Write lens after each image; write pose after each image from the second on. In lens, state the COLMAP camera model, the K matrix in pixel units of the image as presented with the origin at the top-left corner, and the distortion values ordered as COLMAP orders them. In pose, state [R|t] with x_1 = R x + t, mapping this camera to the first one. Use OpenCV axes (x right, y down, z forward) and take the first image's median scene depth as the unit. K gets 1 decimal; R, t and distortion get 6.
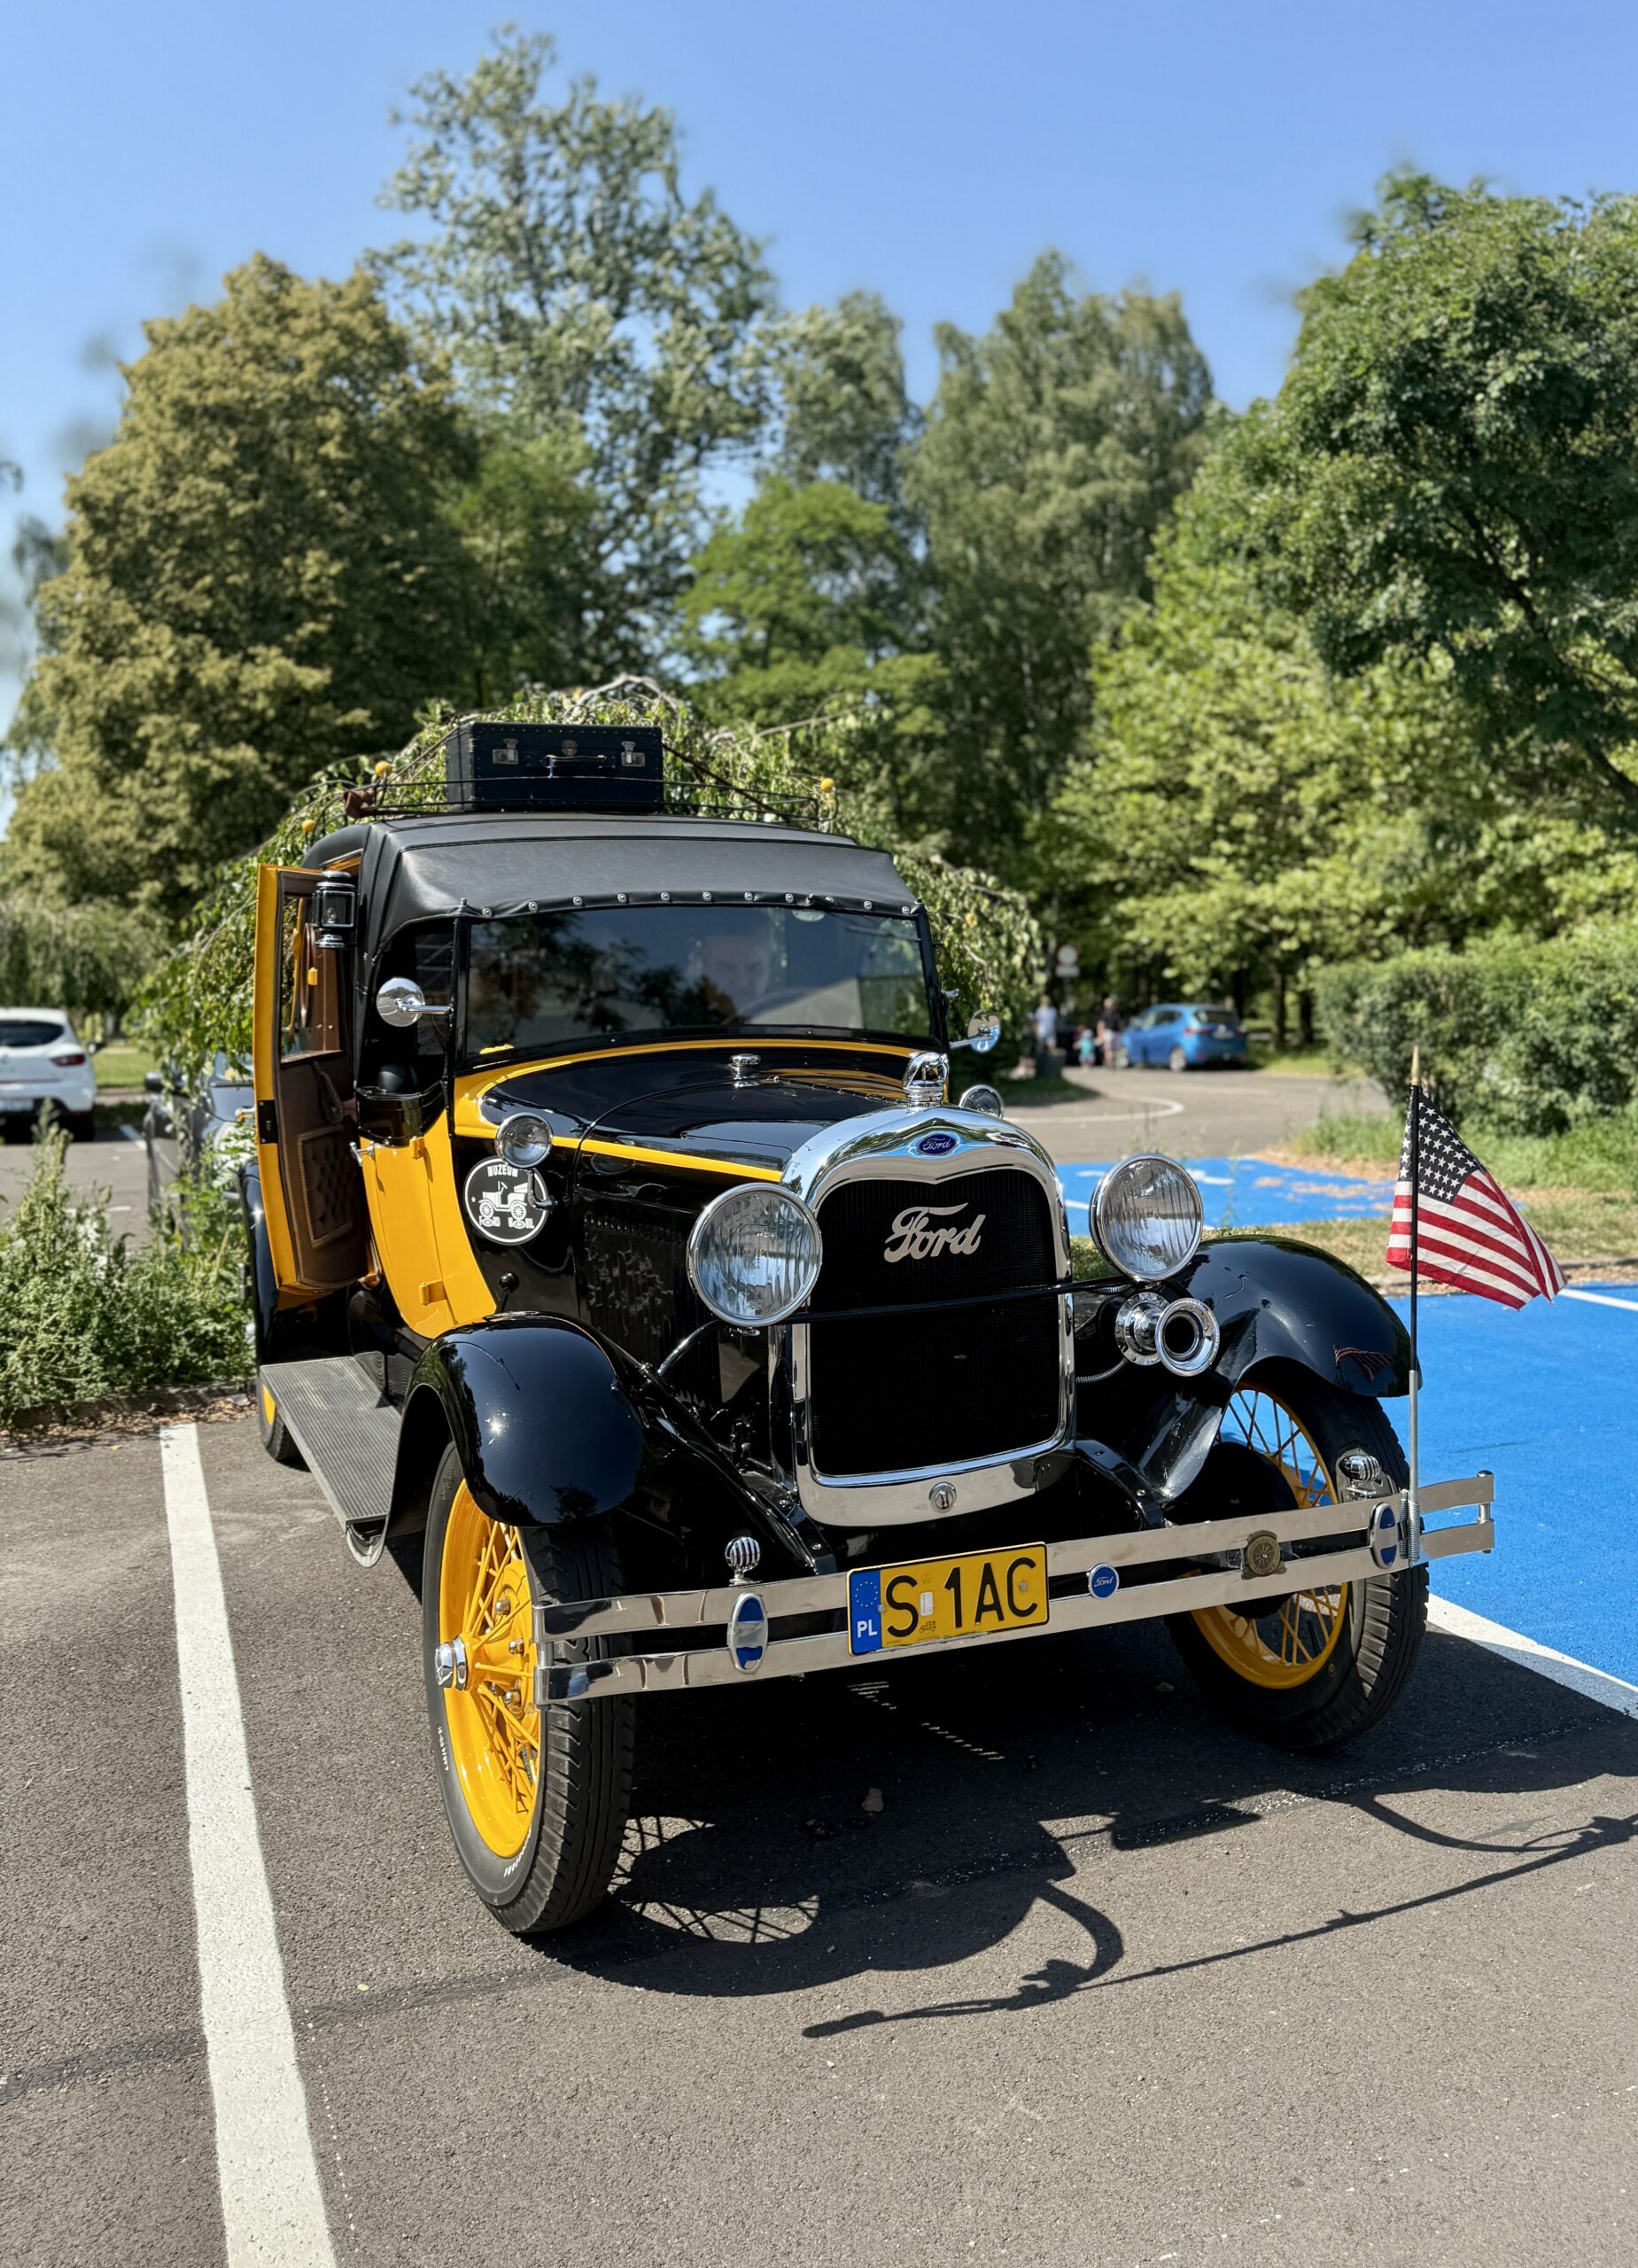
lens RADIAL K [[1661.6, 0, 819.0], [0, 1661.6, 1134.0], [0, 0, 1]] dist [0.000706, 0.000209]
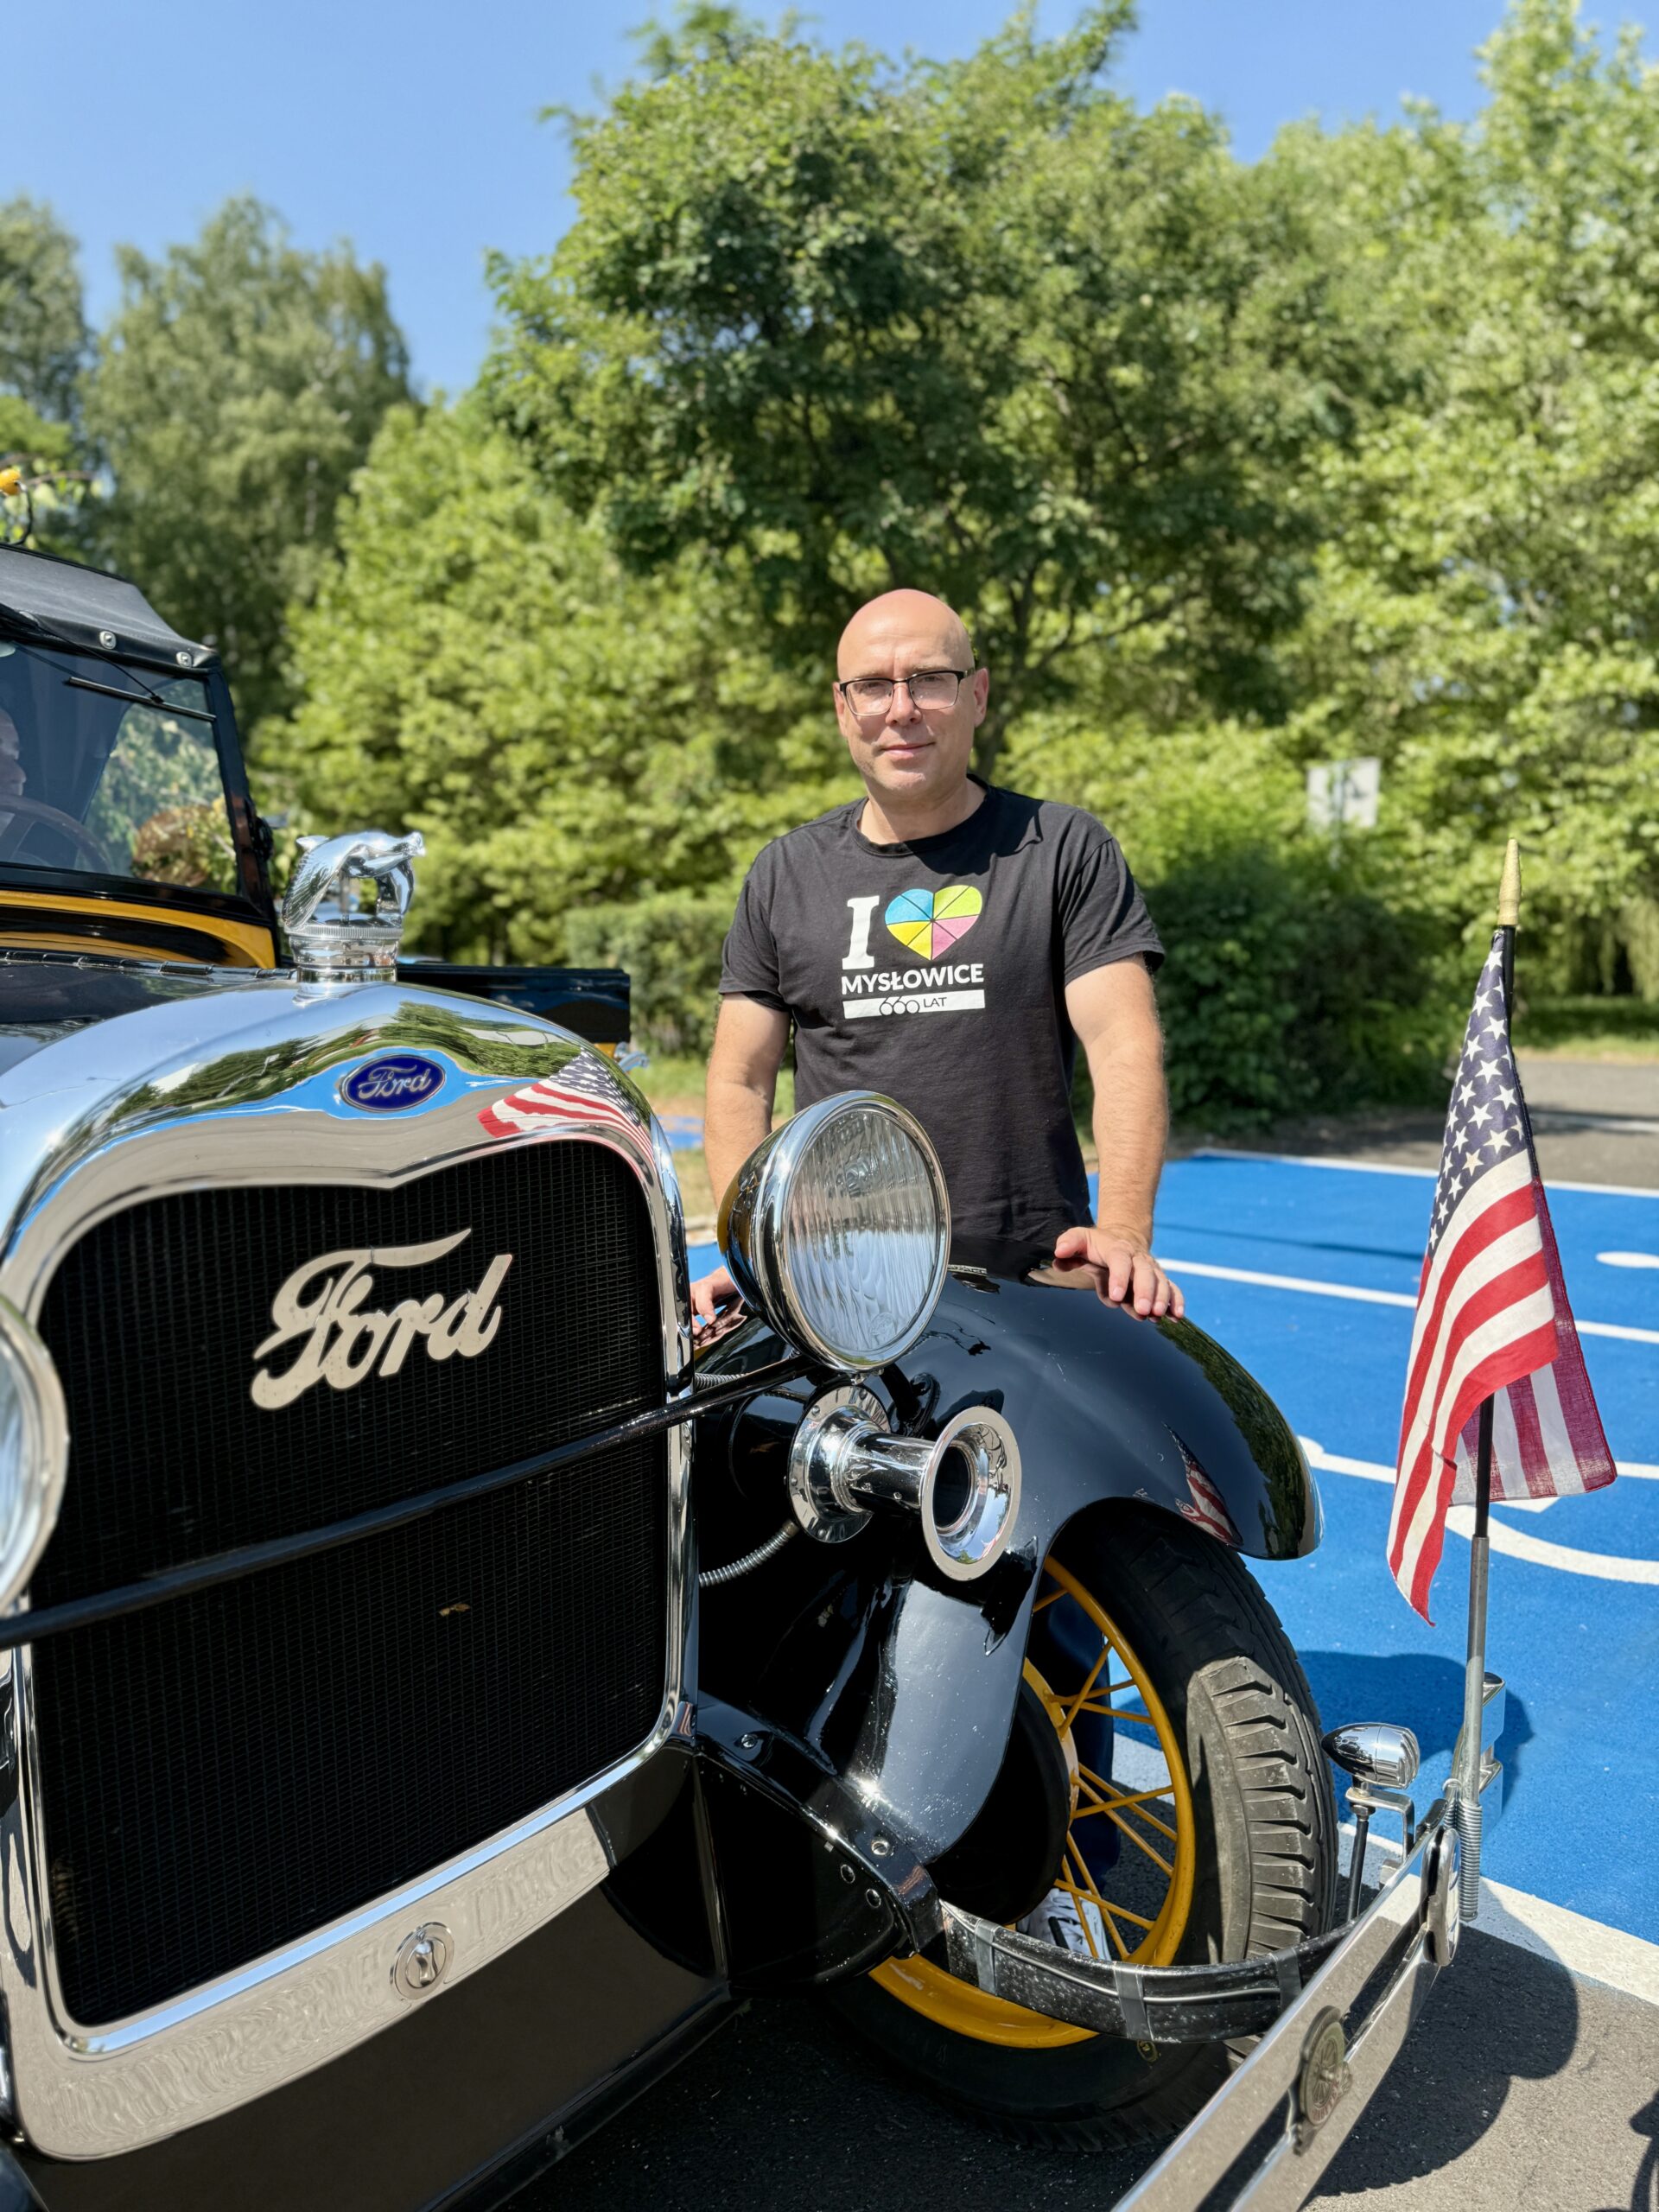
lens RADIAL K [[1541.0, 0, 829.5], [0, 1541.0, 1106.0], [0, 0, 1]] dist [0.070479, -0.111642]
pose [[0.884318, -0.033175, 0.465705, -0.001202], [0.025175, 0.999409, 0.023390, 0.001733], [-0.466206, -0.008960, 0.884631, 0.172003]]
